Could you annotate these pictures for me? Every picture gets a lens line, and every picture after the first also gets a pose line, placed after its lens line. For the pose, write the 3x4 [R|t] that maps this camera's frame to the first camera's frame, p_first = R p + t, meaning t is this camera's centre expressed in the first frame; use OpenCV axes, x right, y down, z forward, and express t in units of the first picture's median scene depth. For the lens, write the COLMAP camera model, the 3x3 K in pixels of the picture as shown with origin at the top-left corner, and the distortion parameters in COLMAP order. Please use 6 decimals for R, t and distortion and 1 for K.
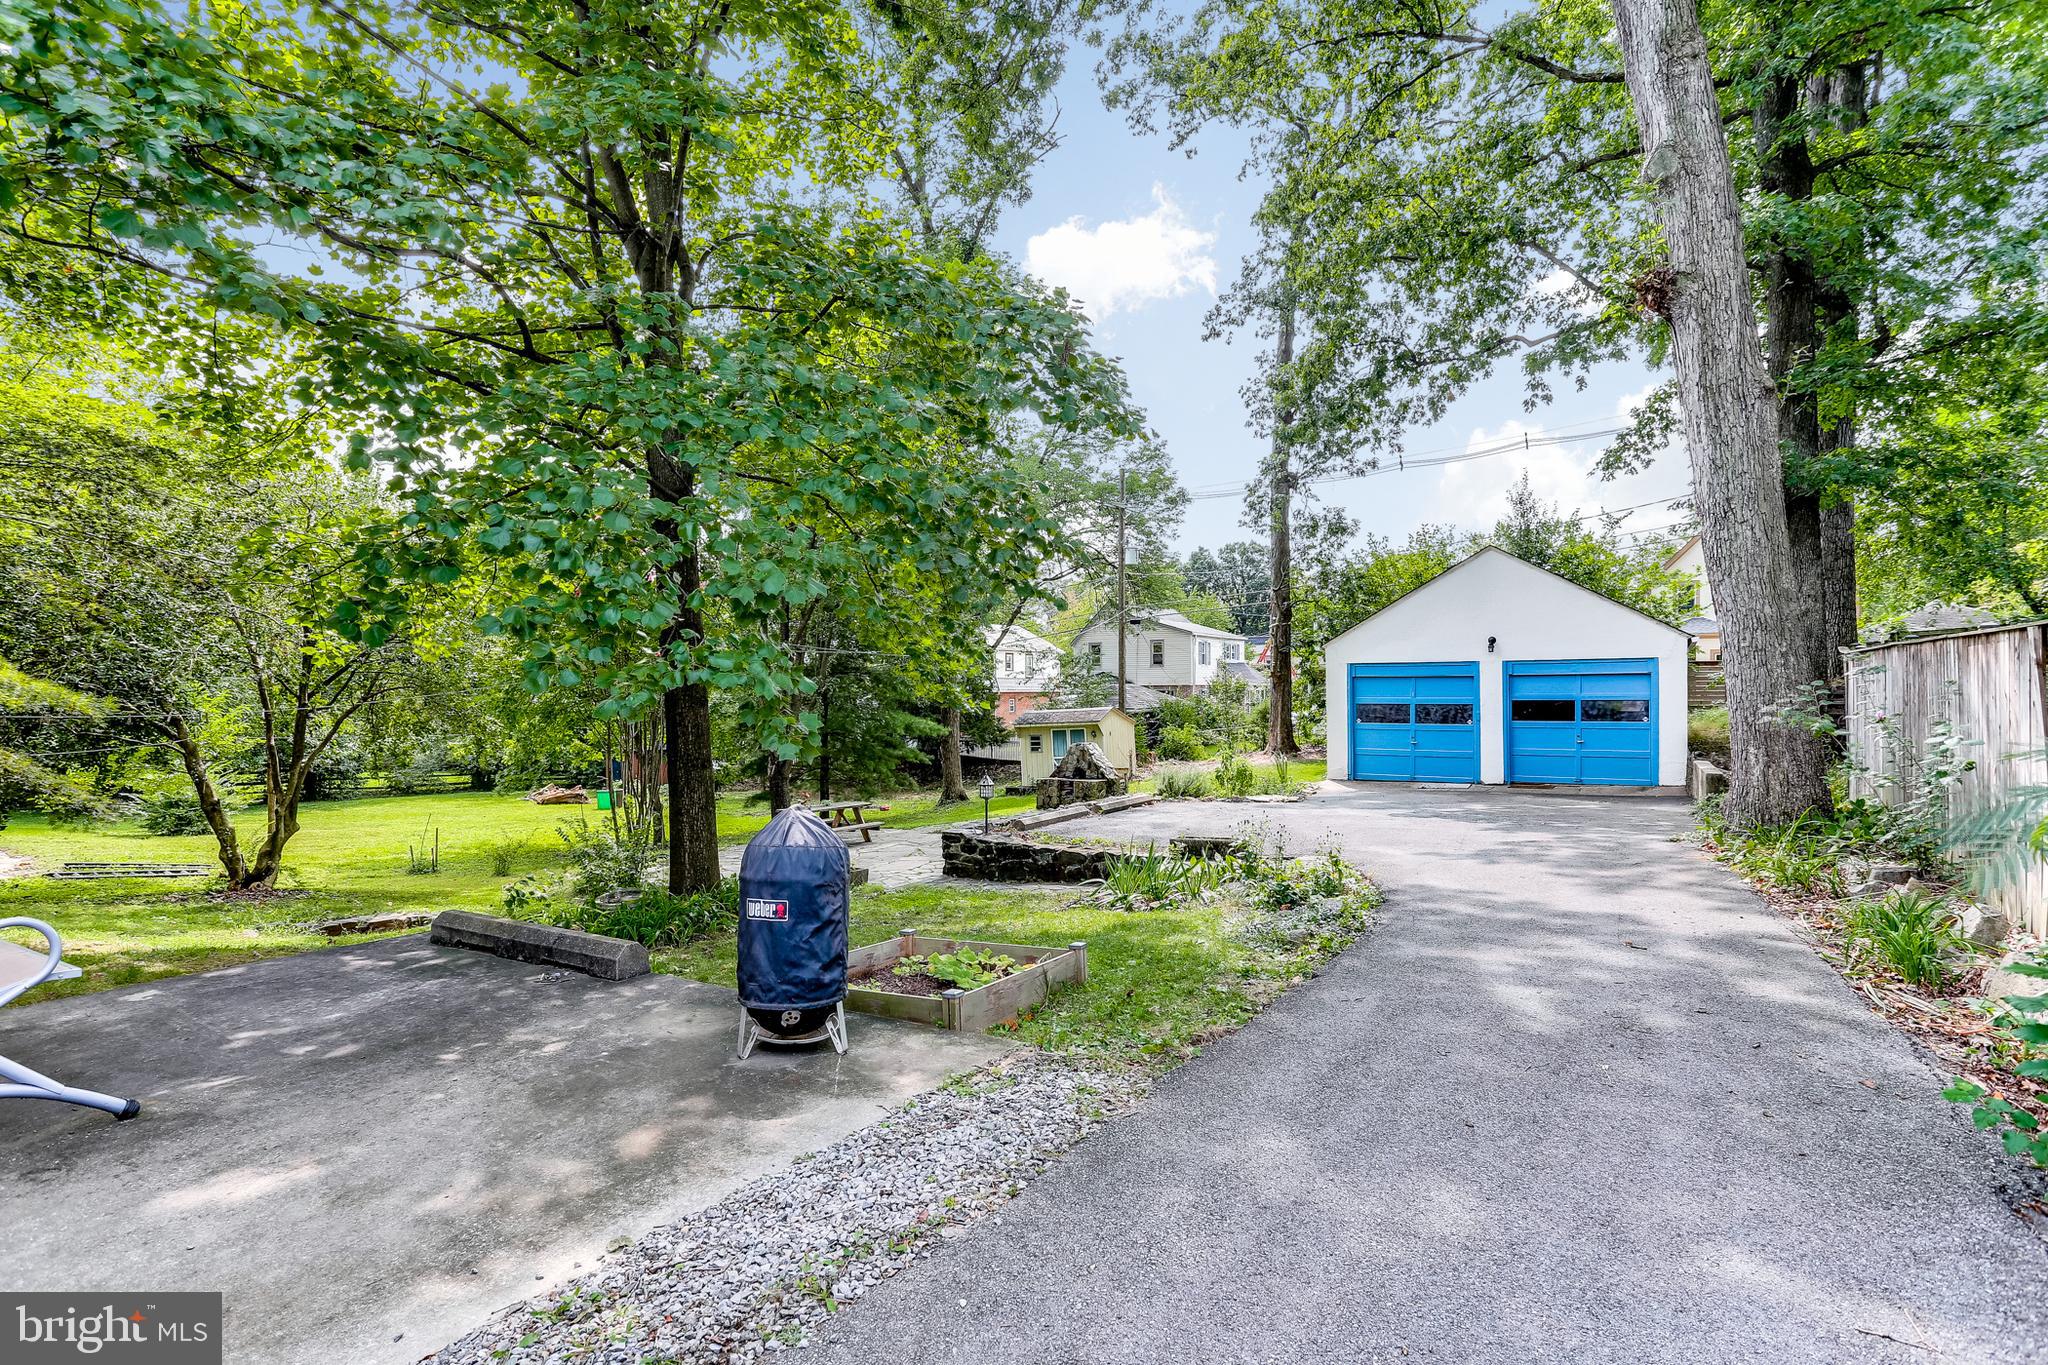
lens RADIAL K [[1067.1, 0, 1017.3], [0, 1067.1, 686.6], [0, 0, 1]] dist [-0.040944, 0.025832]
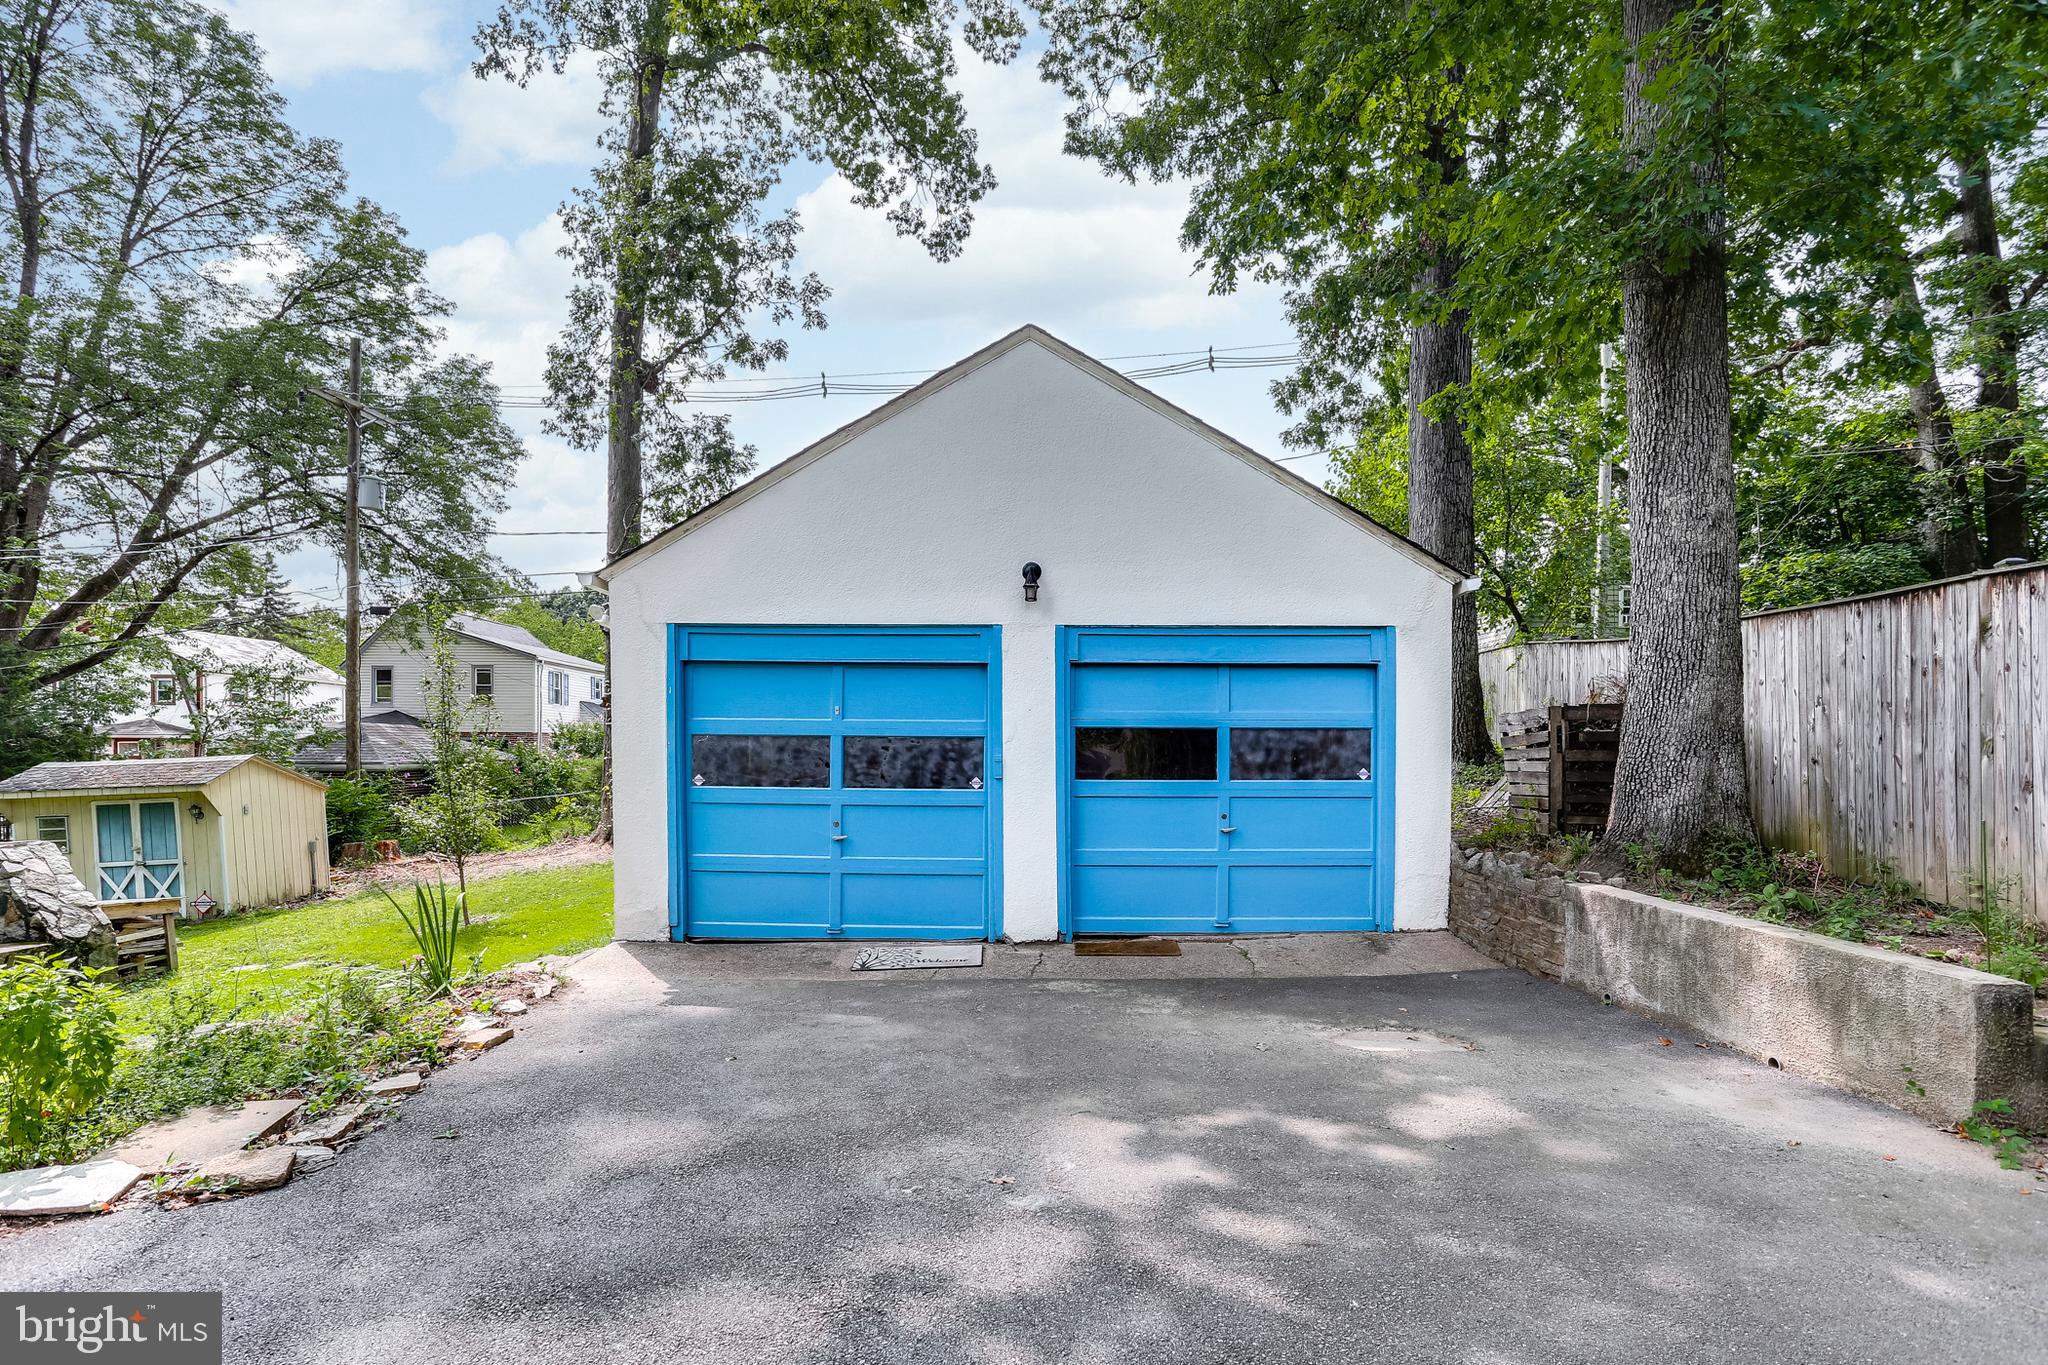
lens RADIAL K [[1067.1, 0, 1017.3], [0, 1067.1, 686.6], [0, 0, 1]] dist [-0.040944, 0.025832]
pose [[0.864768, 0.033269, 0.501069, 0.243974], [-0.005149, 0.998338, -0.057399, 0.020473], [-0.502146, 0.047057, 0.863502, 0.653983]]
